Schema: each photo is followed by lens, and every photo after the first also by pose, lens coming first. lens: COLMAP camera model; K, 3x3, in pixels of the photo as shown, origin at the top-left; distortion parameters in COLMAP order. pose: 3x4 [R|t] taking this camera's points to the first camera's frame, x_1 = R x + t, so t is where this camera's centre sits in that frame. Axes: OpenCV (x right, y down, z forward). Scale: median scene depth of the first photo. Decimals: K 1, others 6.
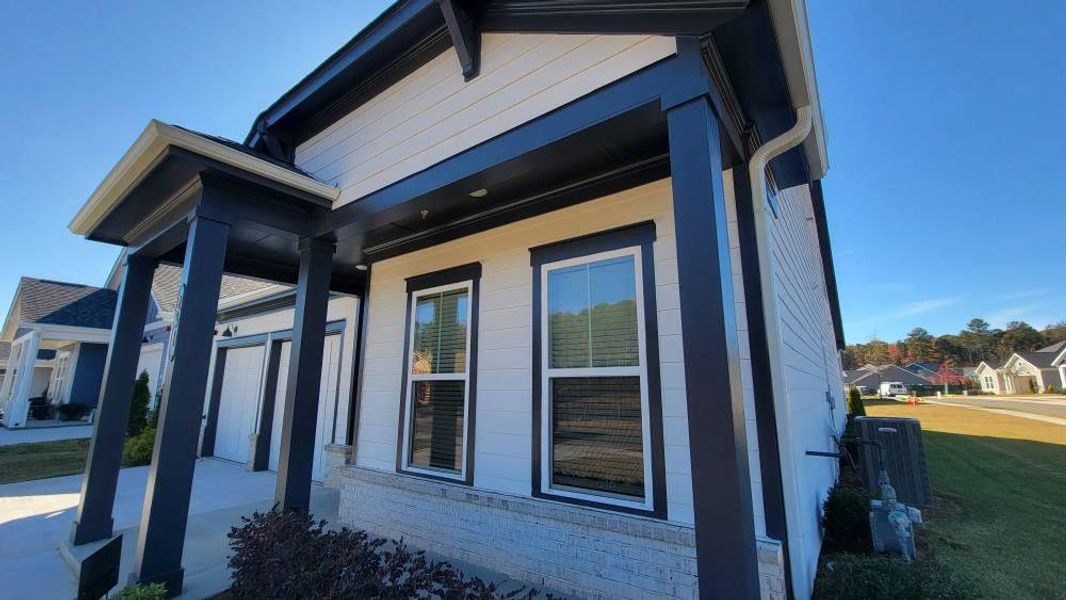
lens RADIAL K [[432.3, 0, 538.0], [0, 432.3, 292.8], [0, 0, 1]] dist [-0.003660, 0.000535]
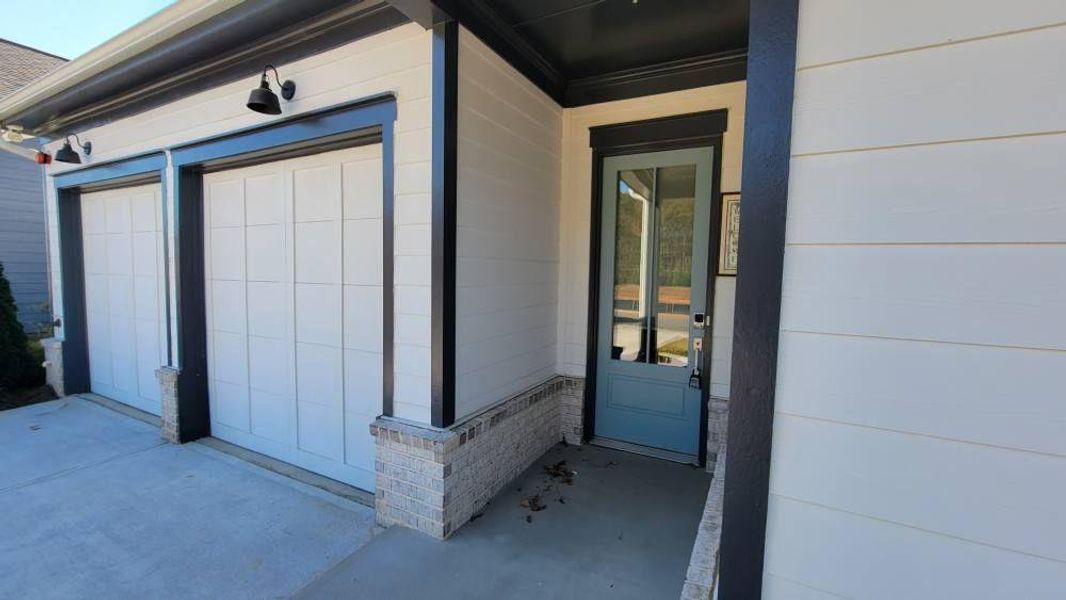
lens RADIAL K [[432.3, 0, 540.6], [0, 432.3, 301.0], [0, 0, 1]] dist [-0.003660, 0.000535]
pose [[0.988304, 0.019911, 0.151192, -0.773865], [-0.060264, 0.961734, 0.267274, 0.249907], [-0.140085, -0.273259, 0.951686, 1.214819]]
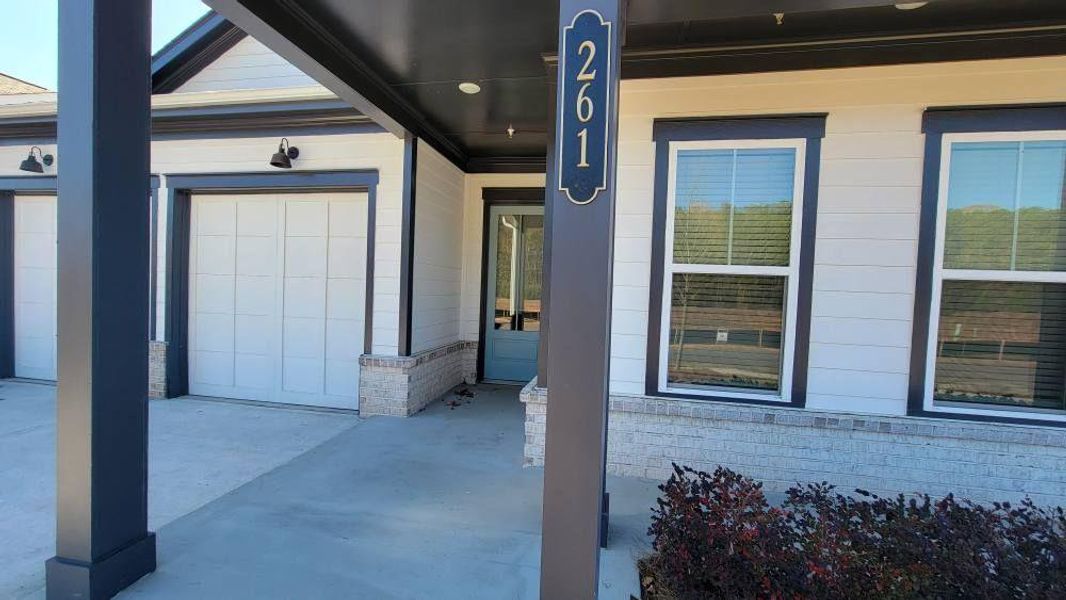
lens RADIAL K [[432.3, 0, 539.2], [0, 432.3, 297.1], [0, 0, 1]] dist [-0.003660, 0.000535]
pose [[0.900900, 0.037718, 0.432385, -1.029061], [-0.134399, 0.971495, 0.195282, 0.175922], [-0.412694, -0.234041, 0.880289, 0.601695]]
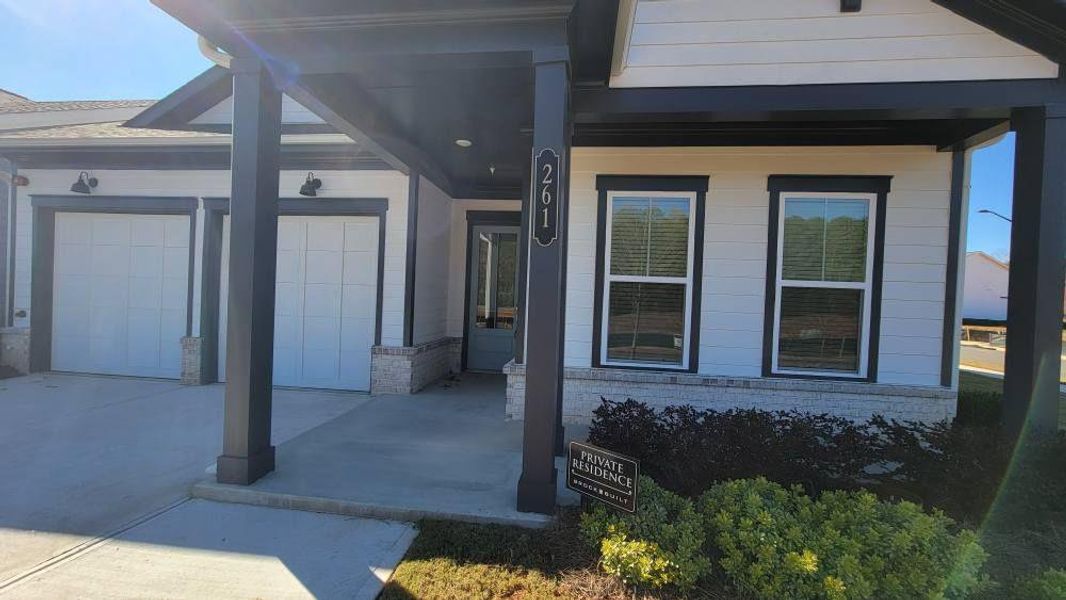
lens RADIAL K [[432.3, 0, 540.0], [0, 432.3, 292.4], [0, 0, 1]] dist [-0.003660, 0.000535]
pose [[0.866072, 0.052178, 0.497189, -1.218753], [-0.148665, 0.976426, 0.156494, 0.124473], [-0.477303, -0.209449, 0.853413, 0.272259]]
